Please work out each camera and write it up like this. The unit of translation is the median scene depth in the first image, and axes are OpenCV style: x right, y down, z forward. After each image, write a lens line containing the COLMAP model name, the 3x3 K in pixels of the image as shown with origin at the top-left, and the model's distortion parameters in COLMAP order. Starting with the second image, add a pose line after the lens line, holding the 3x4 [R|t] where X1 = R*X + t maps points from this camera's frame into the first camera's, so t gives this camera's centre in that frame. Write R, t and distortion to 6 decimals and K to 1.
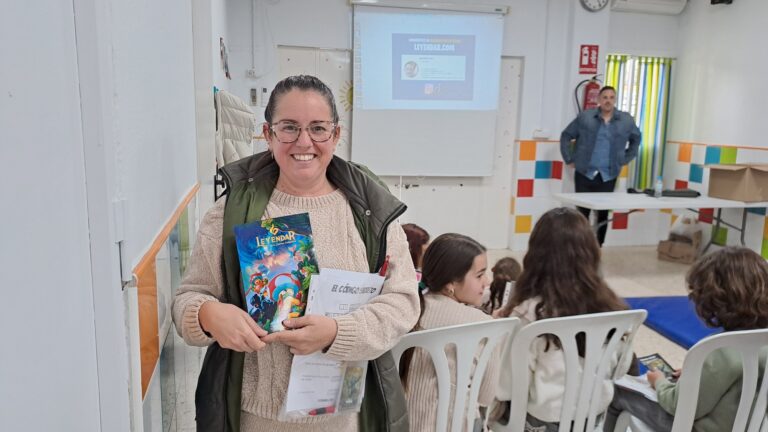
lens RADIAL K [[573.3, 0, 385.0], [0, 573.3, 208.5], [0, 0, 1]] dist [0.077877, -0.046896]
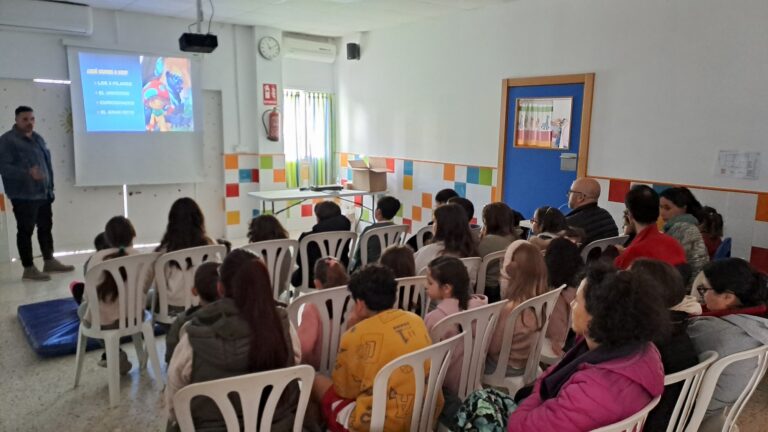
lens RADIAL K [[573.3, 0, 387.8], [0, 573.3, 217.7], [0, 0, 1]] dist [0.077877, -0.046896]
pose [[0.920862, -0.070061, 0.383543, 0.063850], [0.065981, 0.997537, 0.023801, 0.019863], [-0.384266, 0.003389, 0.923216, -0.365047]]
